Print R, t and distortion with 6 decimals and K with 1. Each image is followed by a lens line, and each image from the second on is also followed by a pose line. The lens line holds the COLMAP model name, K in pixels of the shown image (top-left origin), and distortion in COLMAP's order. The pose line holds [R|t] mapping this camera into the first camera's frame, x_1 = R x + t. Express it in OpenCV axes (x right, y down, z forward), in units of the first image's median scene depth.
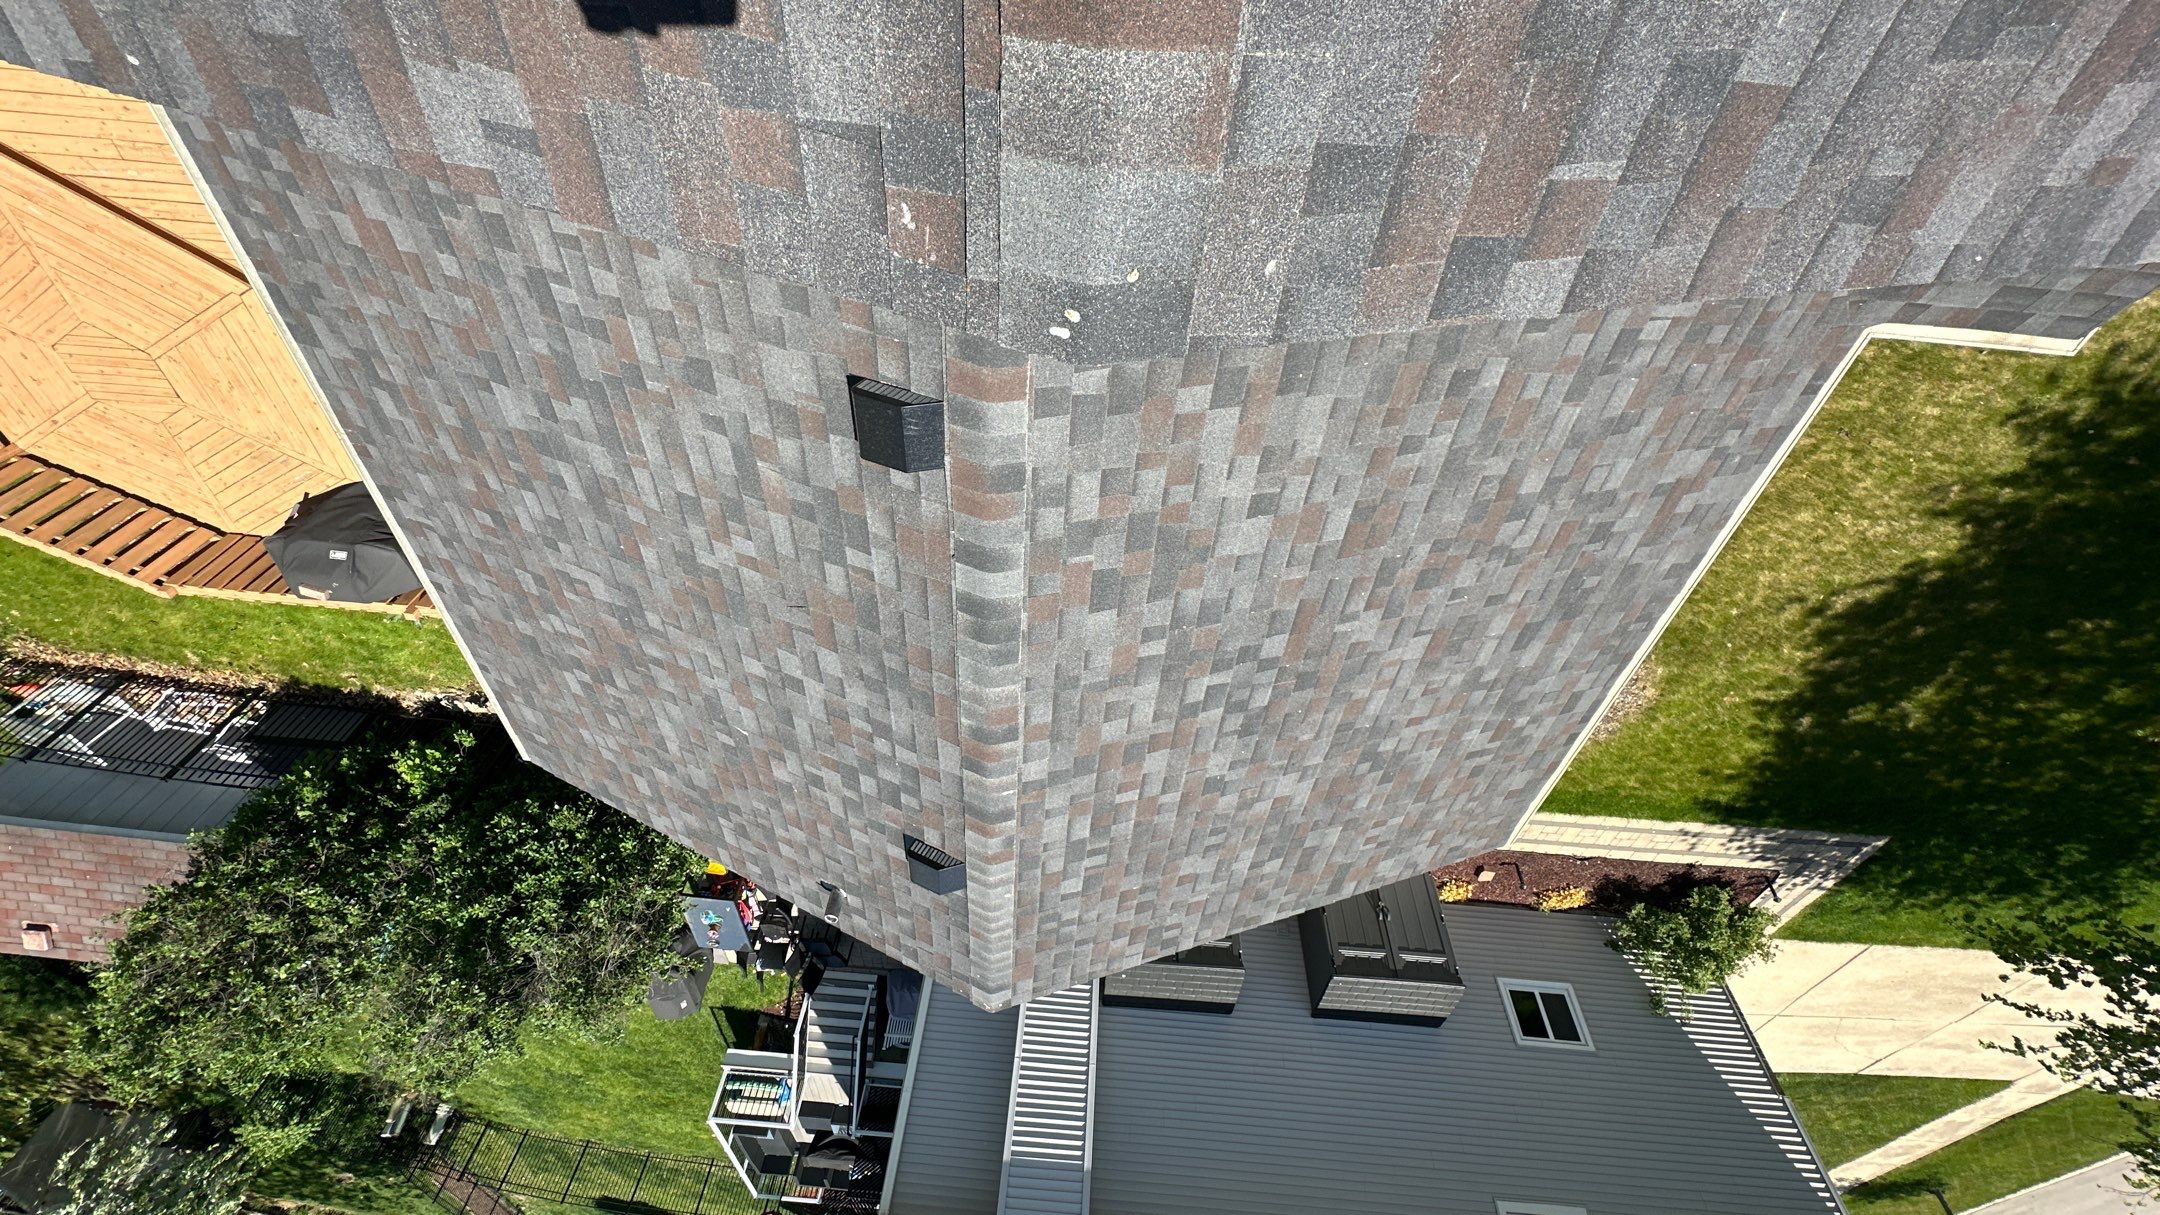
lens RADIAL K [[857.8, 0, 1080.0], [0, 857.8, 607.5], [0, 0, 1]] dist [-0.001589, -0.000179]
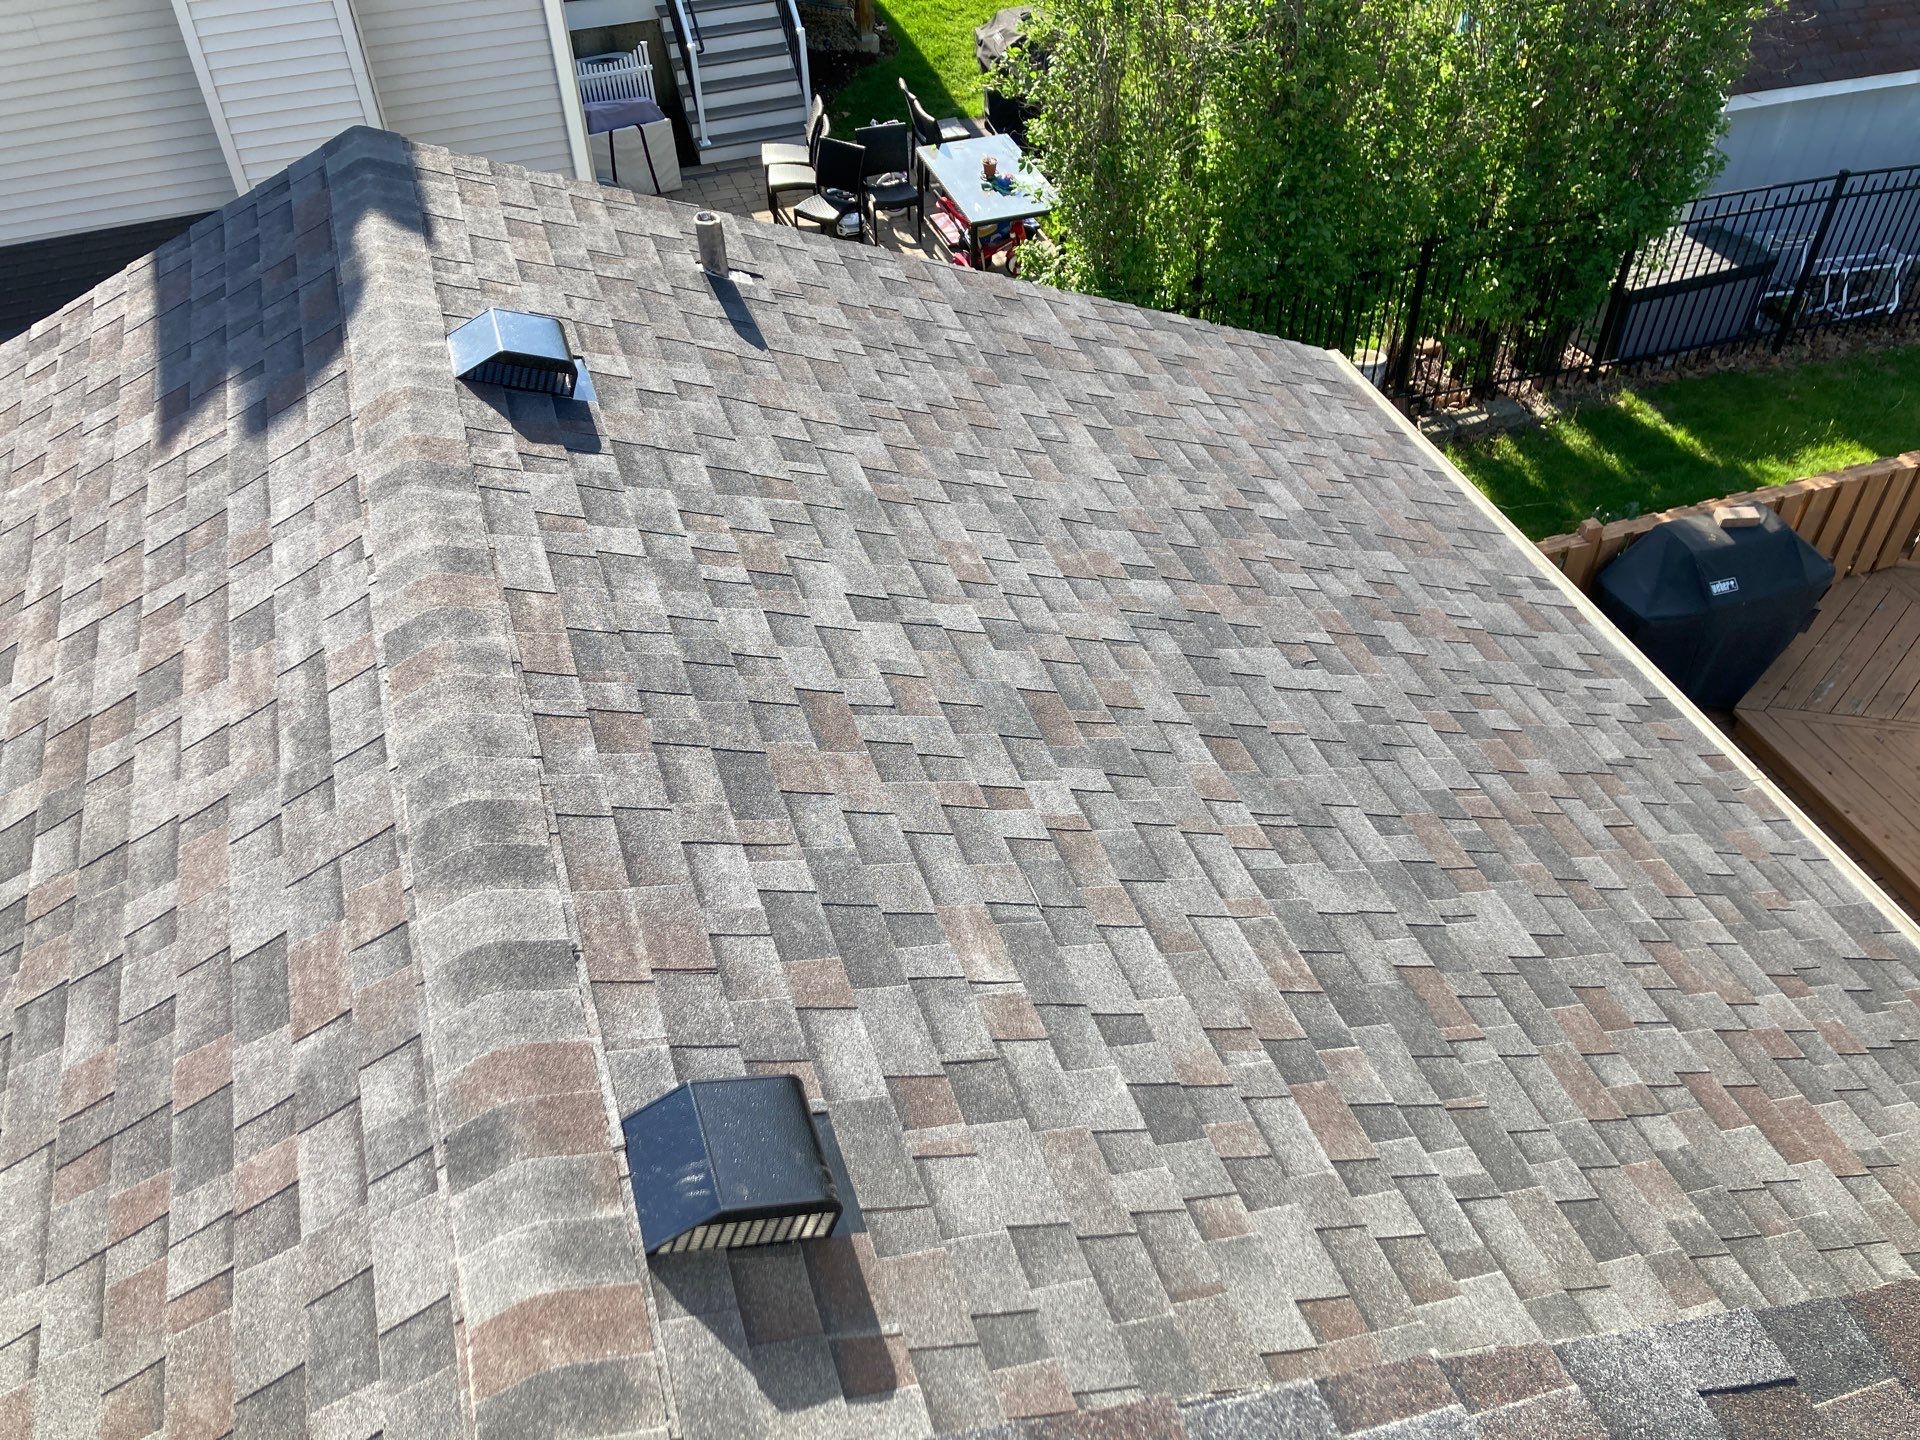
lens RADIAL K [[1587.6, 0, 960.0], [0, 1587.6, 720.0], [0, 0, 1]] dist [0.023368, -0.000927]
pose [[-0.922018, 0.314749, -0.225422, -0.150425], [-0.333792, -0.941265, 0.051018, -0.046169], [-0.196124, 0.122283, 0.972925, 0.052413]]
